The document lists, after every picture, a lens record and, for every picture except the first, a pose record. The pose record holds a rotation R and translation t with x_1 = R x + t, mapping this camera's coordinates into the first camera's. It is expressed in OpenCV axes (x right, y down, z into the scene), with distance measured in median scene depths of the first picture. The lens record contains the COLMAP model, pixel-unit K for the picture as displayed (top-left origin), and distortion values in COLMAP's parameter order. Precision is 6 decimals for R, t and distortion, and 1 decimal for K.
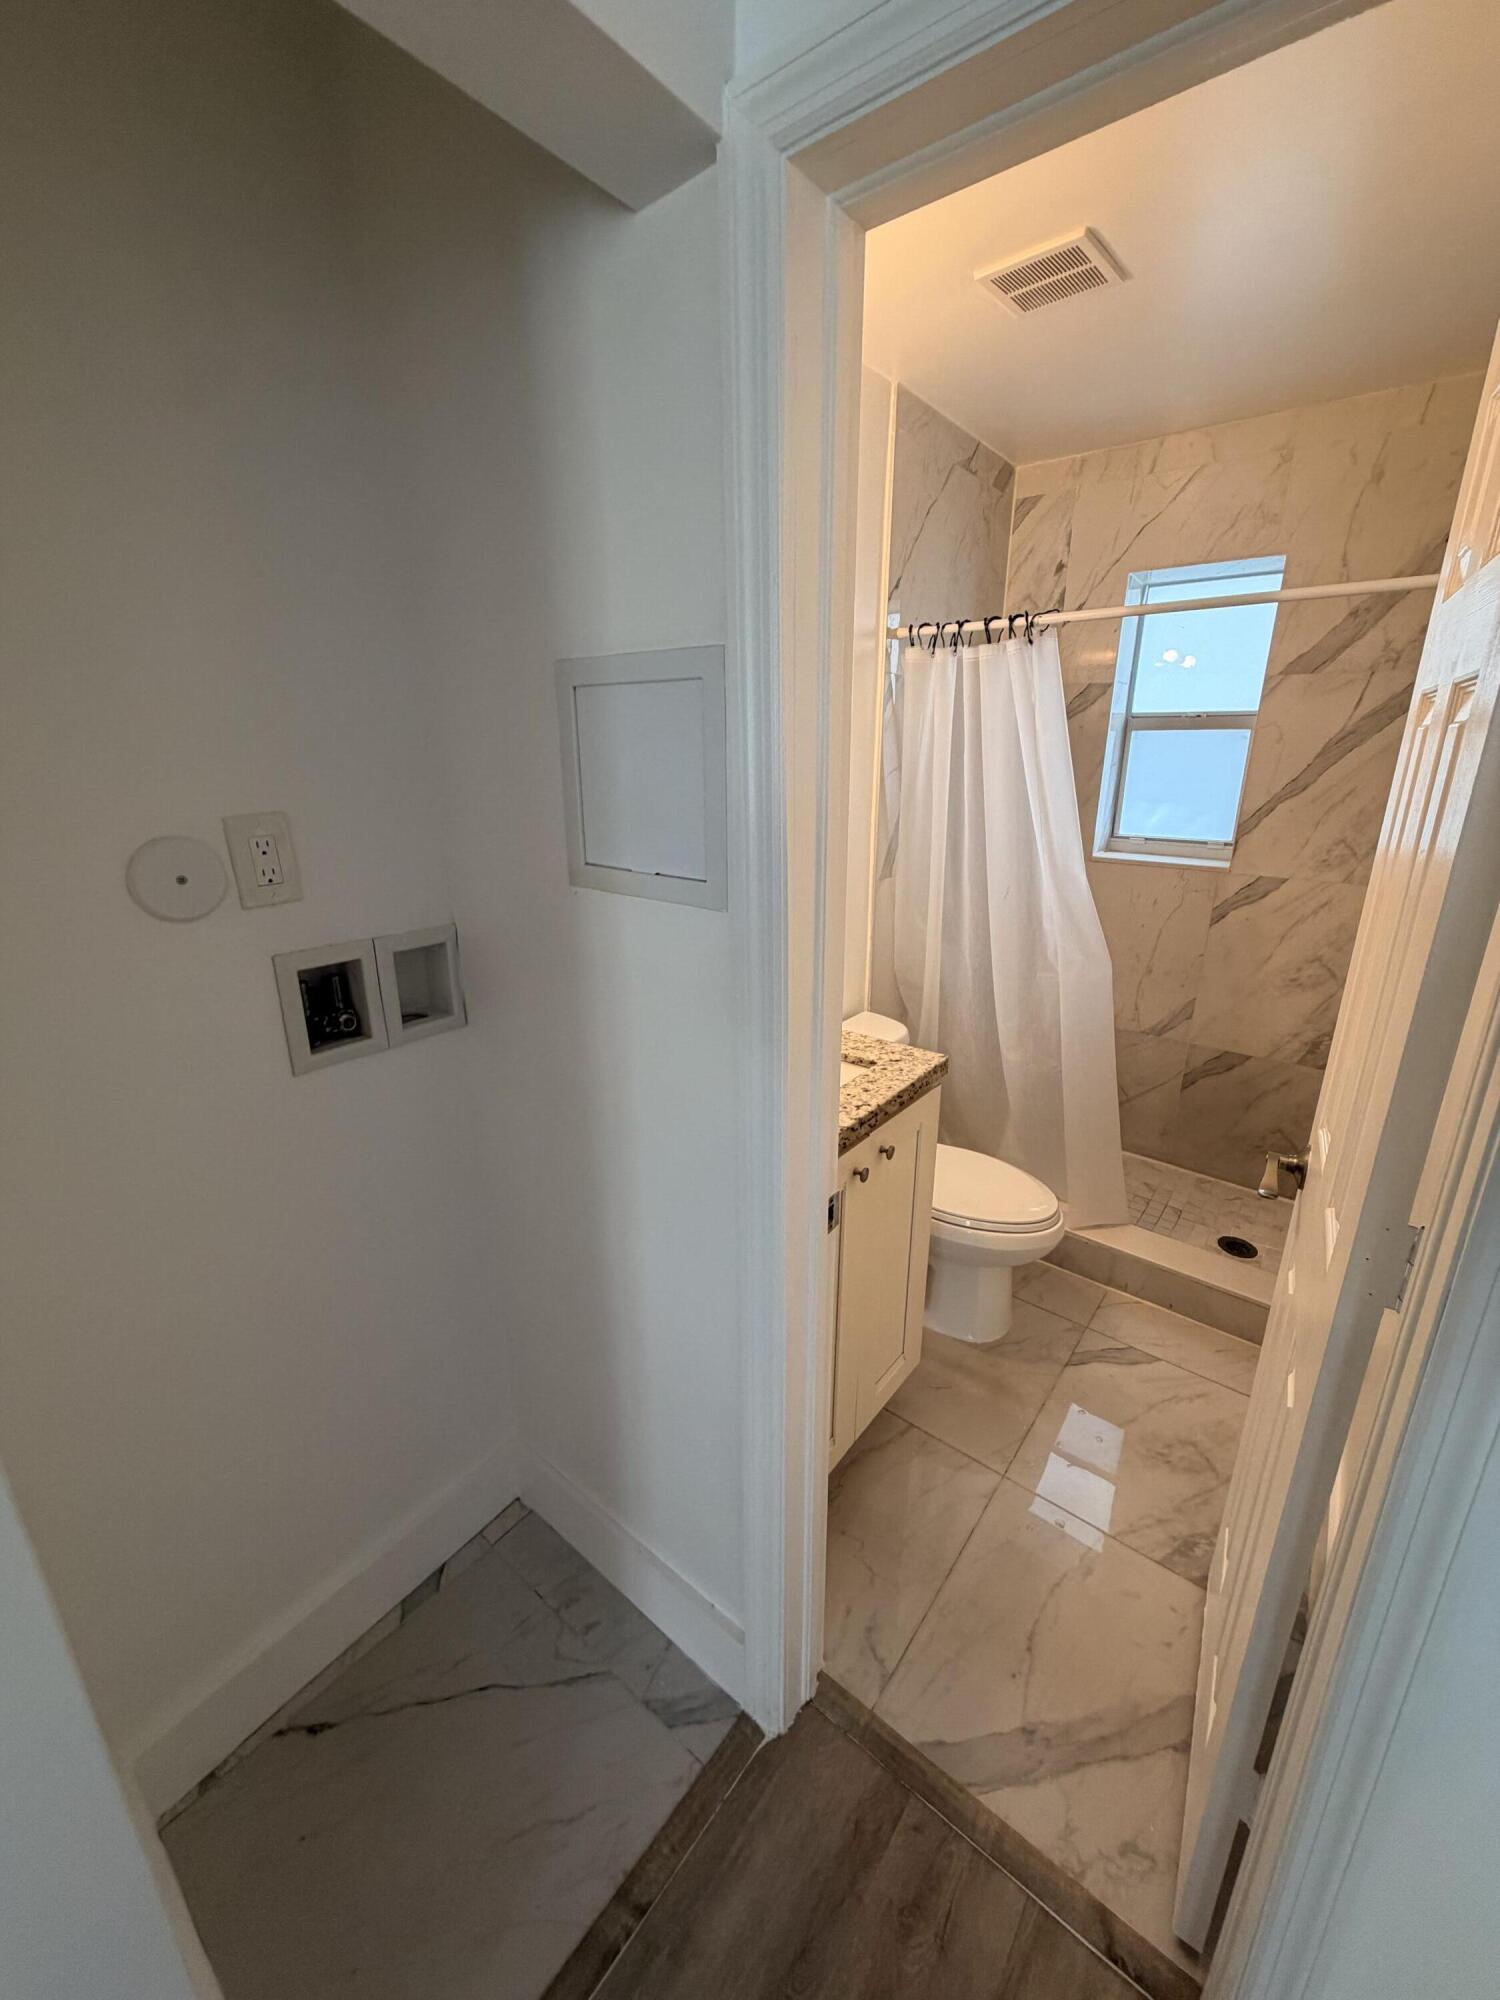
lens RADIAL K [[797.6, 0, 750.0], [0, 797.6, 1000.0], [0, 0, 1]] dist [0.000284, 0.000234]
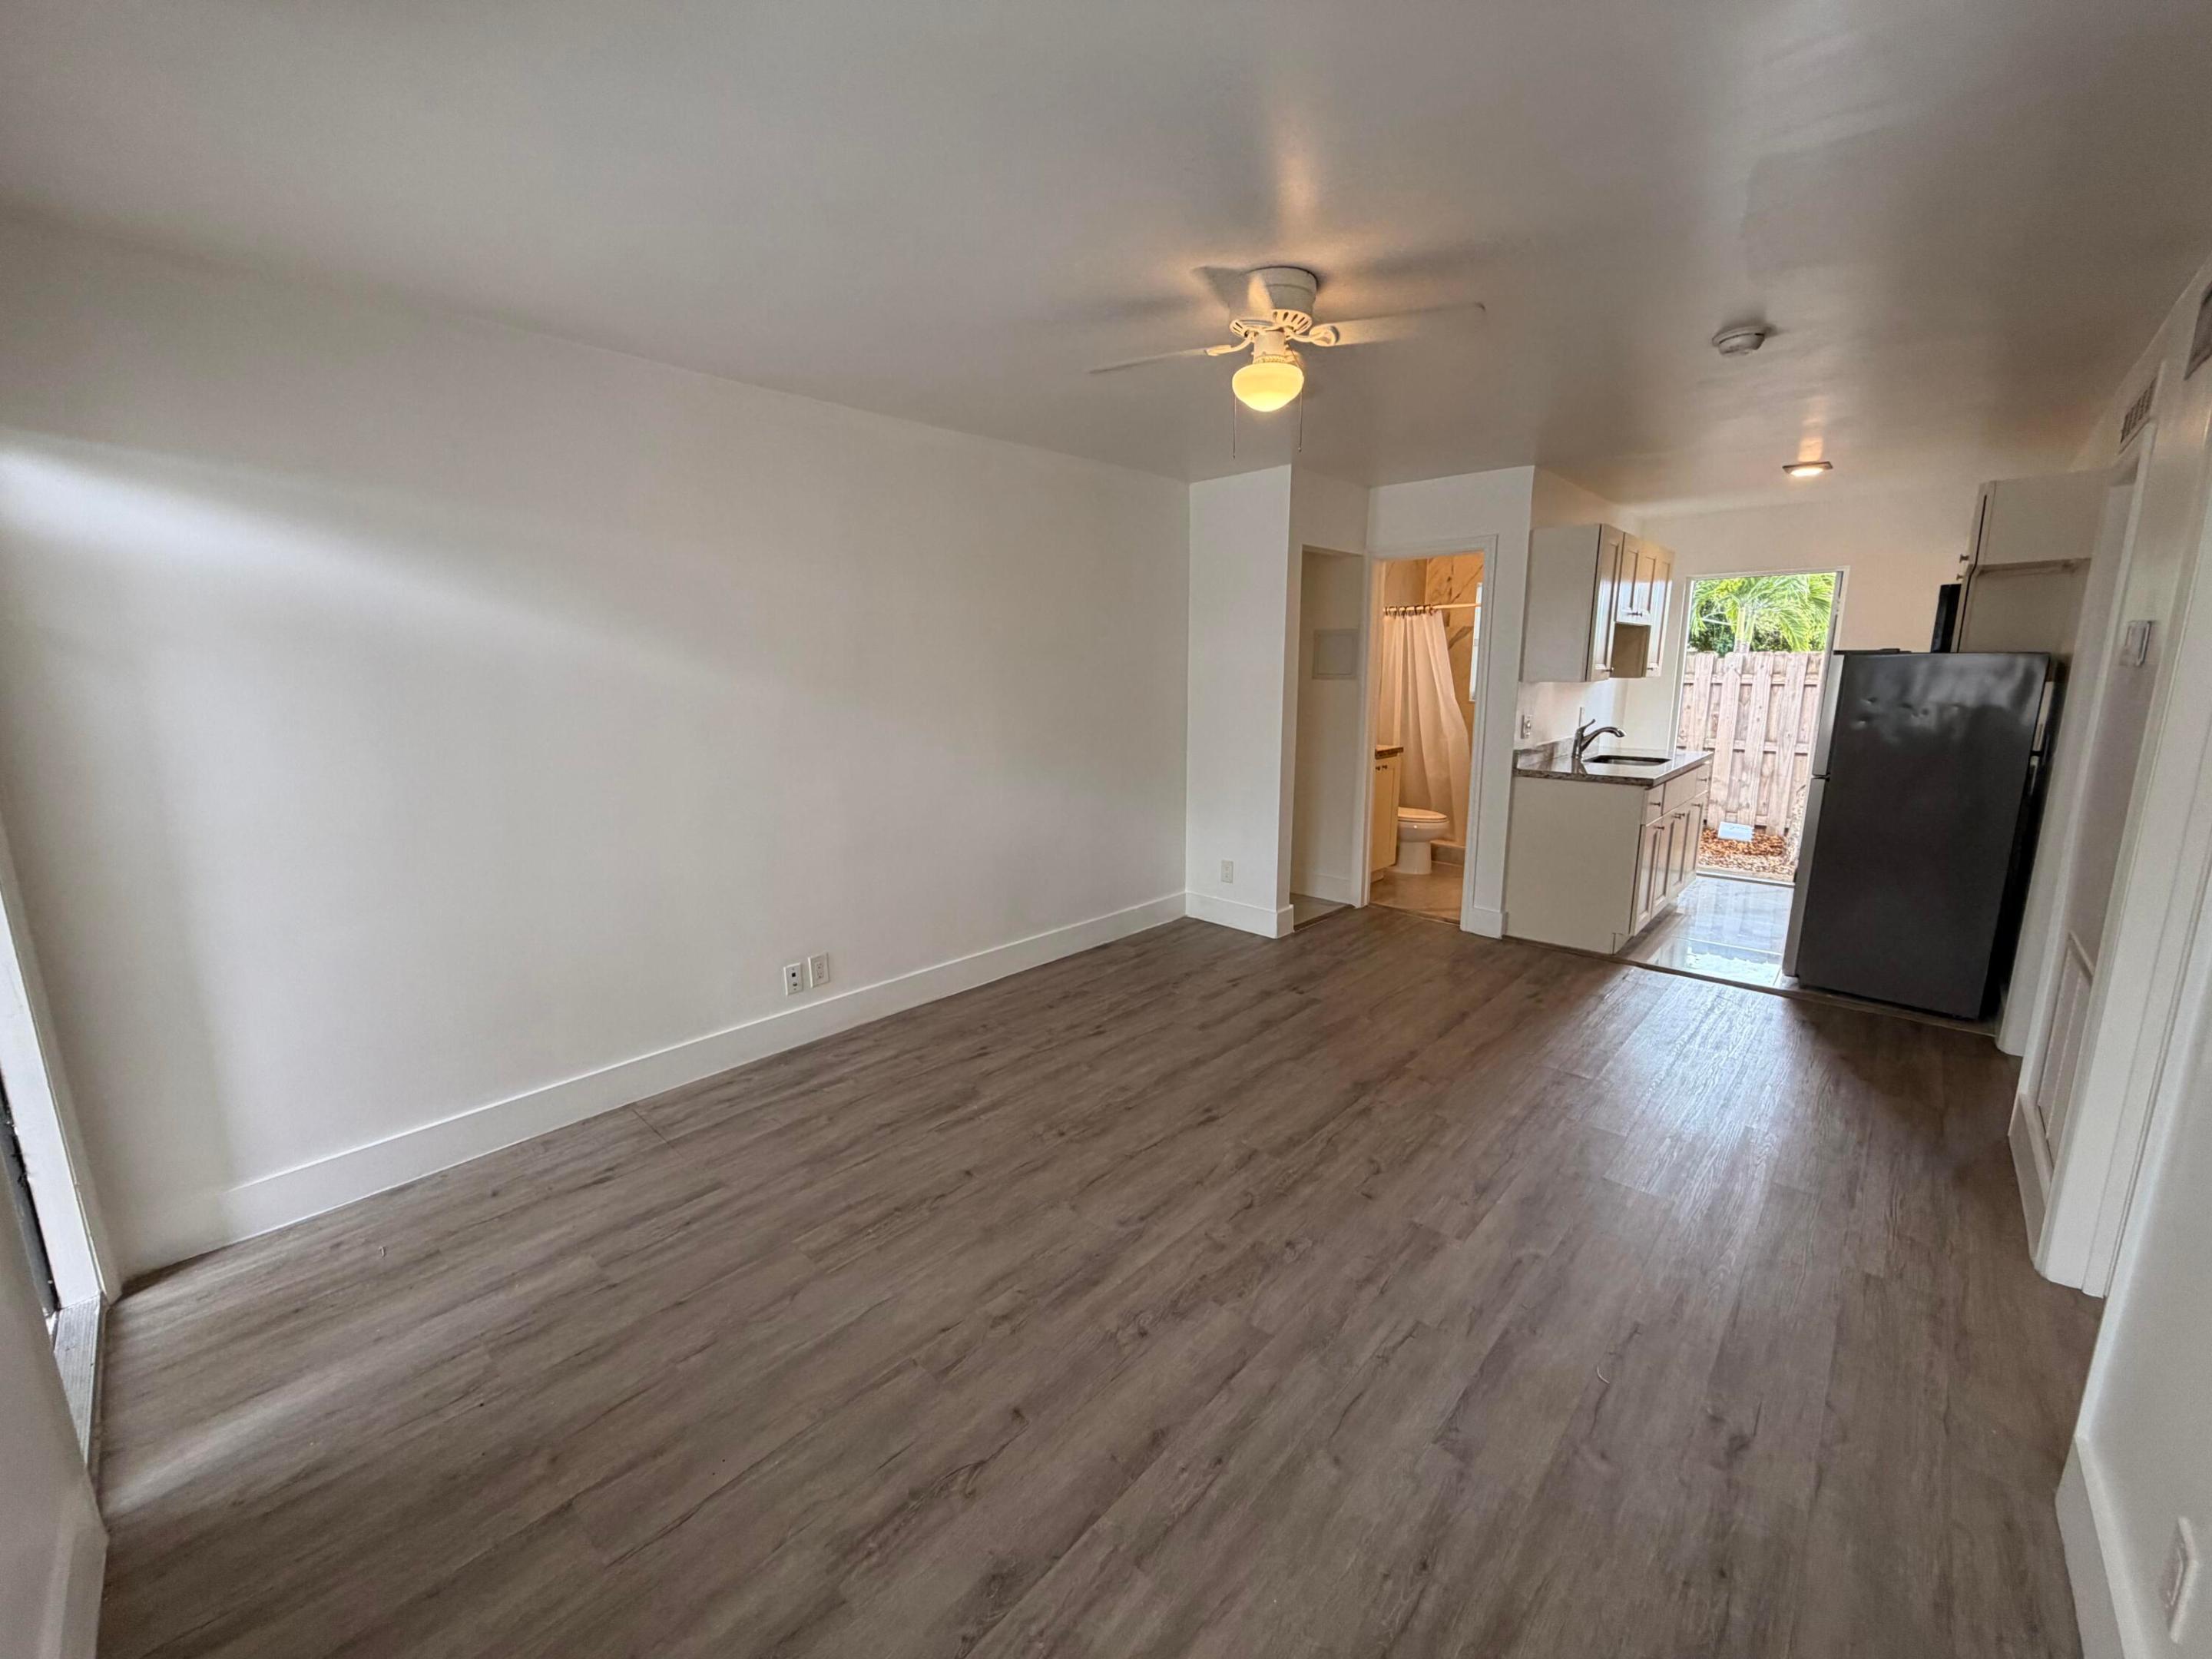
lens RADIAL K [[879.2, 0, 1102.4], [0, 879.2, 830.1], [0, 0, 1]] dist [-0.000566, 0.000173]
pose [[0.996015, 0.013504, -0.088153, -0.431139], [-0.024494, 0.991878, -0.124811, 0.595884], [0.085752, 0.126473, 0.988257, -1.715361]]
